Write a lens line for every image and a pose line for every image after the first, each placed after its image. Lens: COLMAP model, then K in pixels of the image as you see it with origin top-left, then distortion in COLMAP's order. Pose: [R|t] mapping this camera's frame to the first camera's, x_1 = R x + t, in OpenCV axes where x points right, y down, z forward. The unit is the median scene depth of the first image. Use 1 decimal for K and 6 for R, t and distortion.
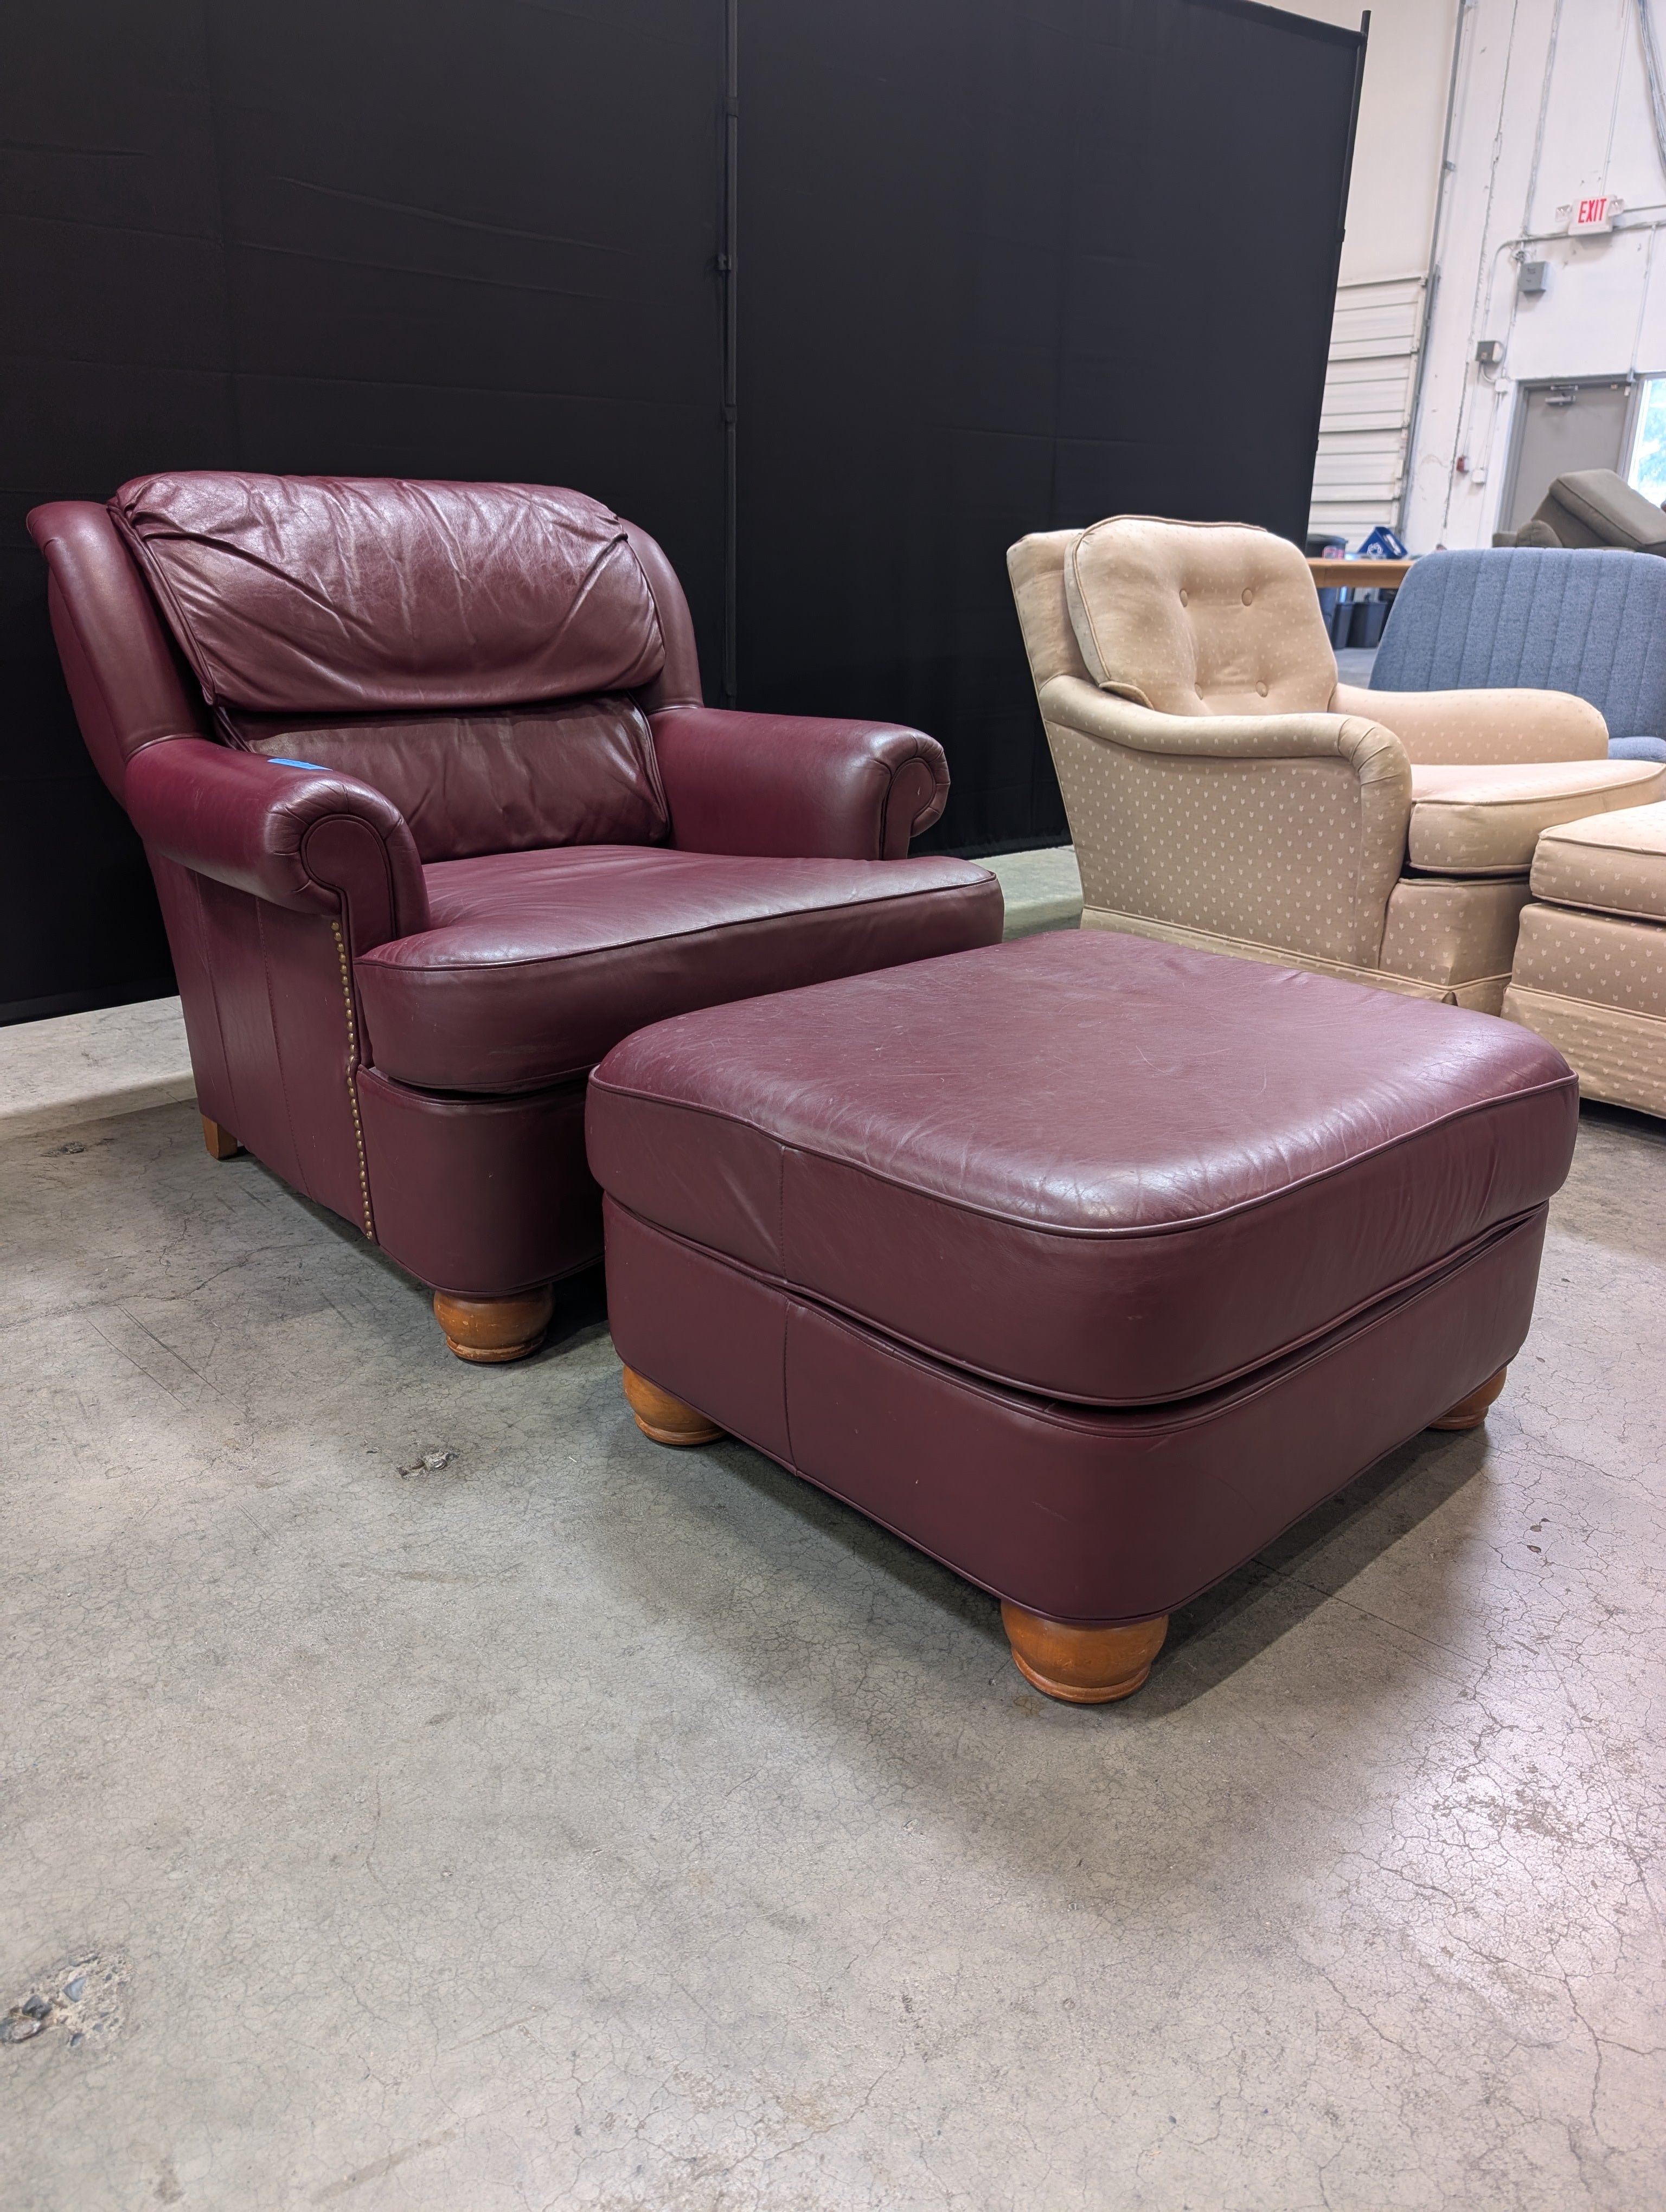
lens RADIAL K [[1606.4, 0, 840.1], [0, 1606.4, 1102.6], [0, 0, 1]] dist [0.002341, 0.005174]
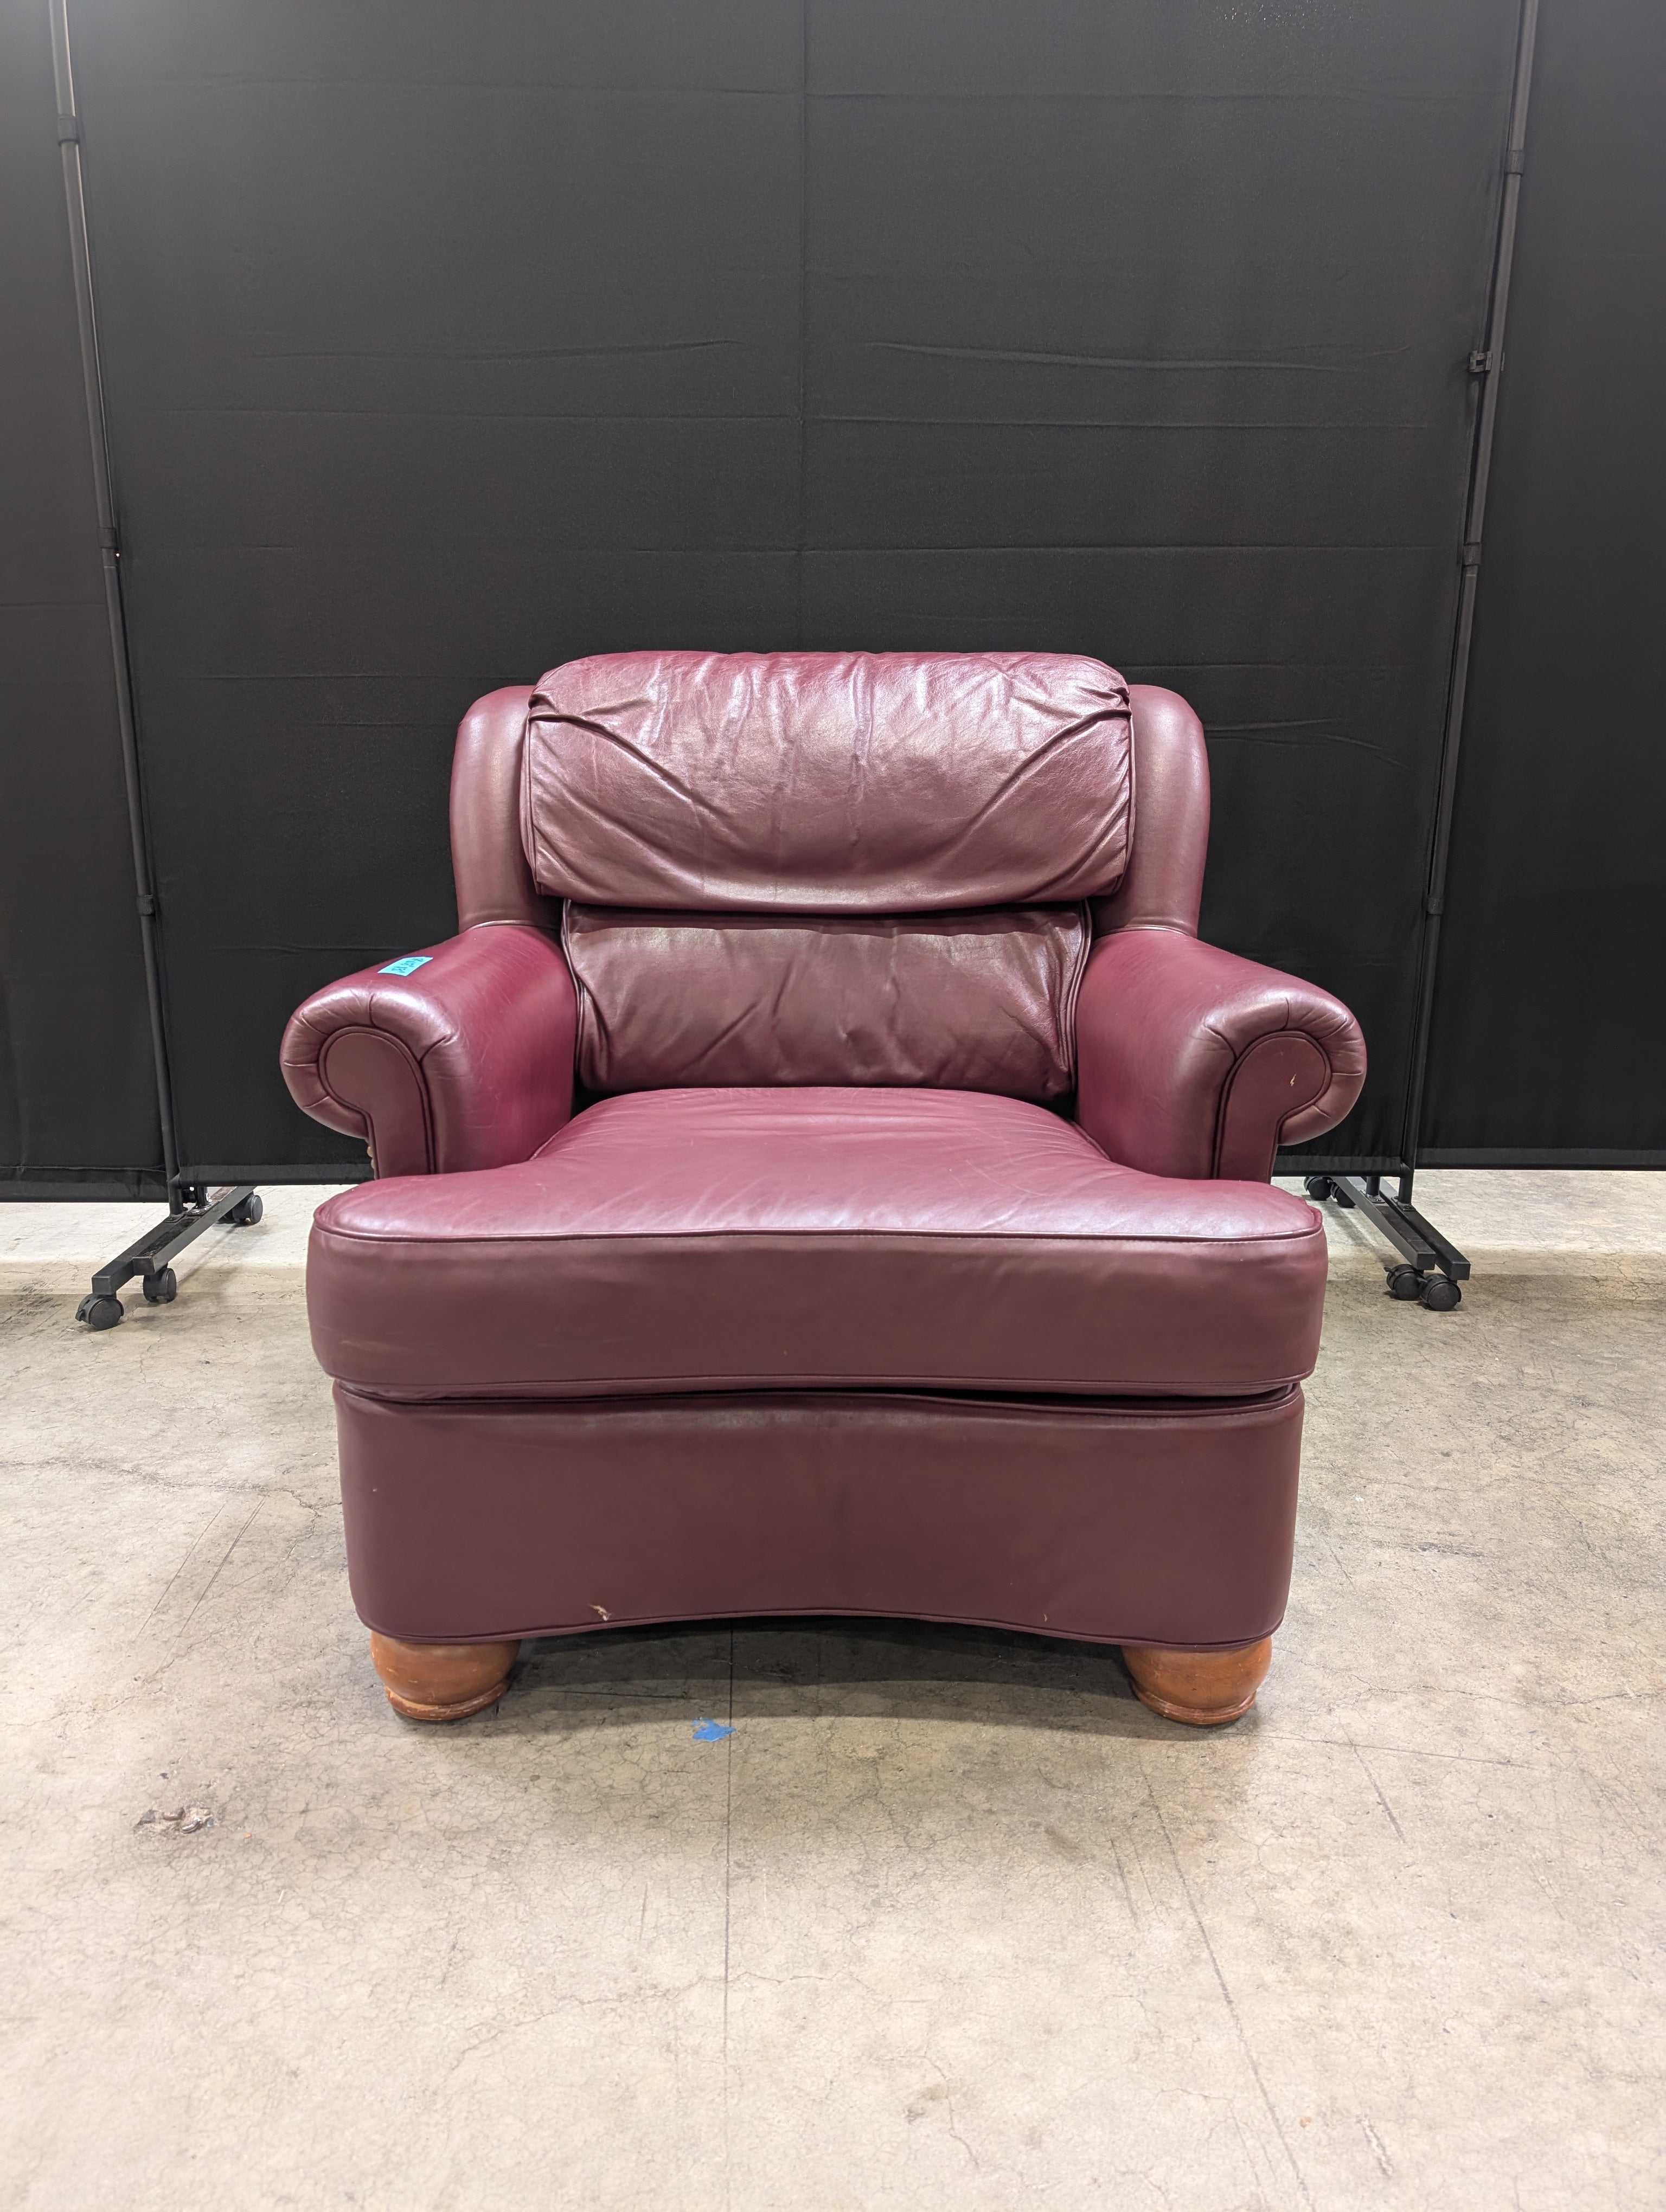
lens RADIAL K [[1594.6, 0, 837.6], [0, 1594.6, 1112.4], [0, 0, 1]] dist [0.043167, -0.063894]
pose [[0.748082, 0.147695, -0.646962, 0.330806], [-0.211175, 0.977221, -0.021091, -0.126756], [0.629110, 0.152400, 0.762230, 0.380707]]
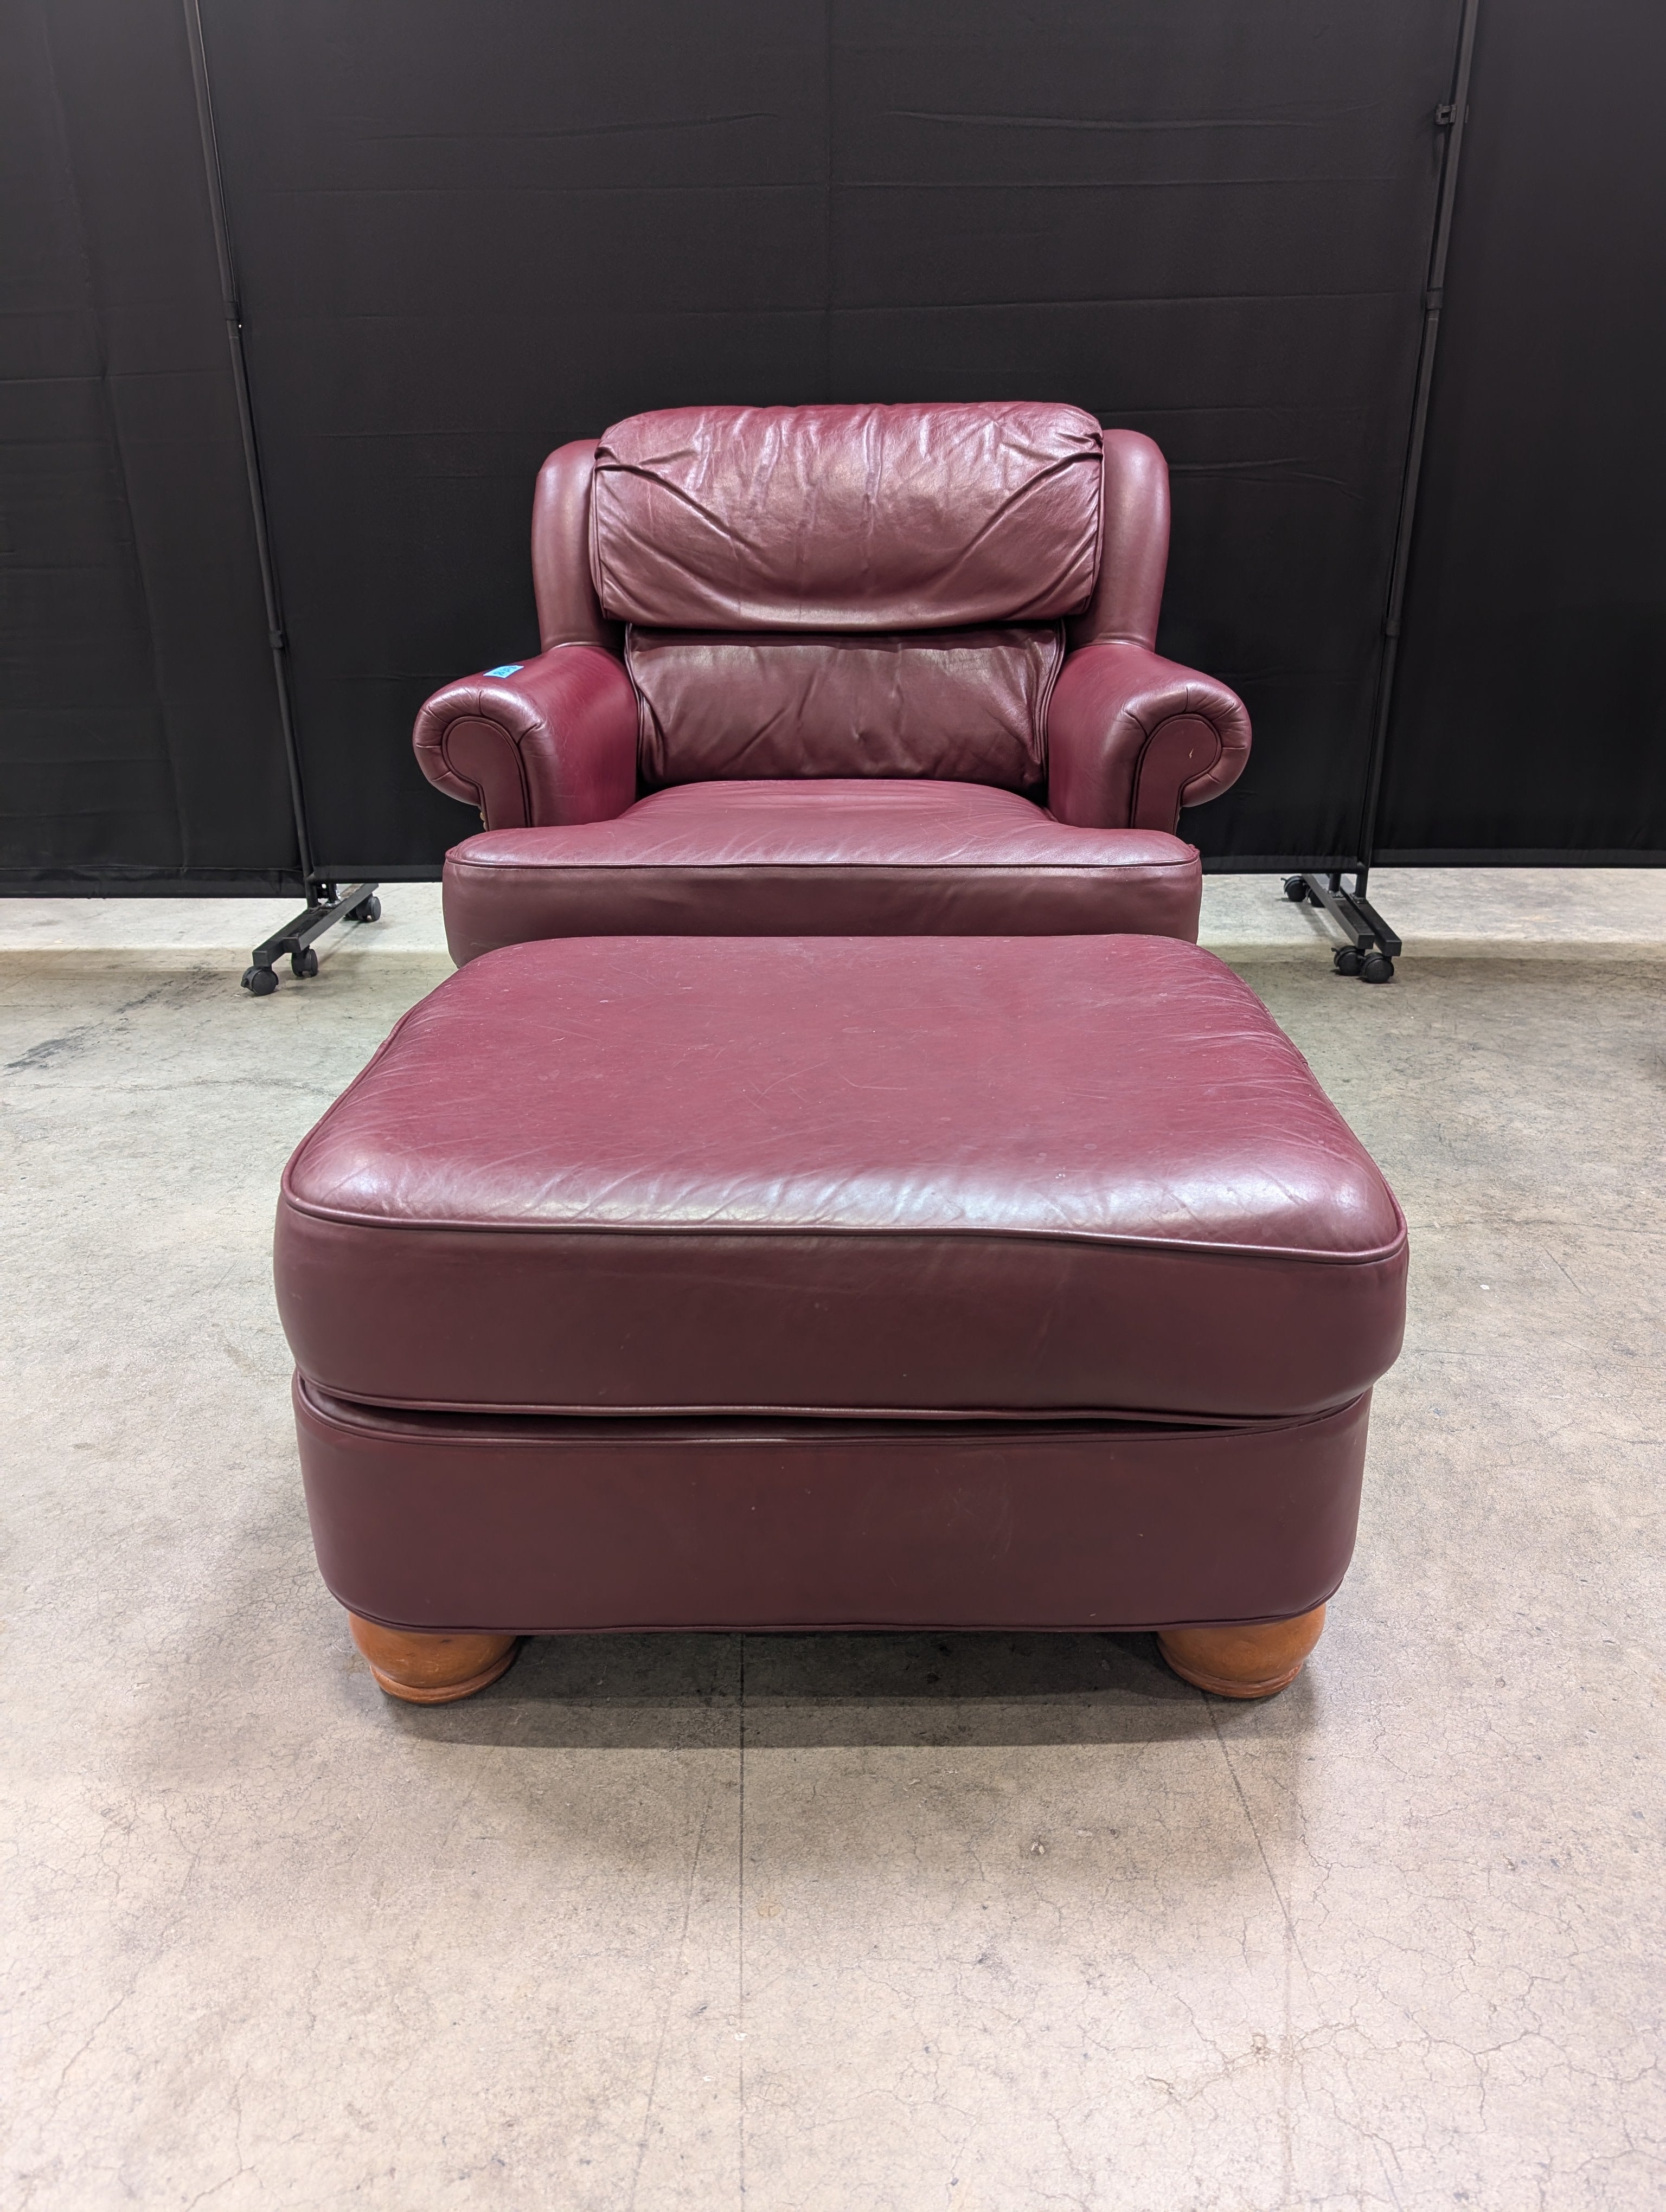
lens RADIAL K [[1608.6, 0, 828.6], [0, 1608.6, 1105.6], [0, 0, 1]] dist [0.008375, -0.008029]
pose [[0.712779, 0.238725, -0.659512, 0.507364], [-0.209259, 0.969851, 0.124898, -0.079986], [0.669445, 0.048984, 0.741245, 0.252572]]
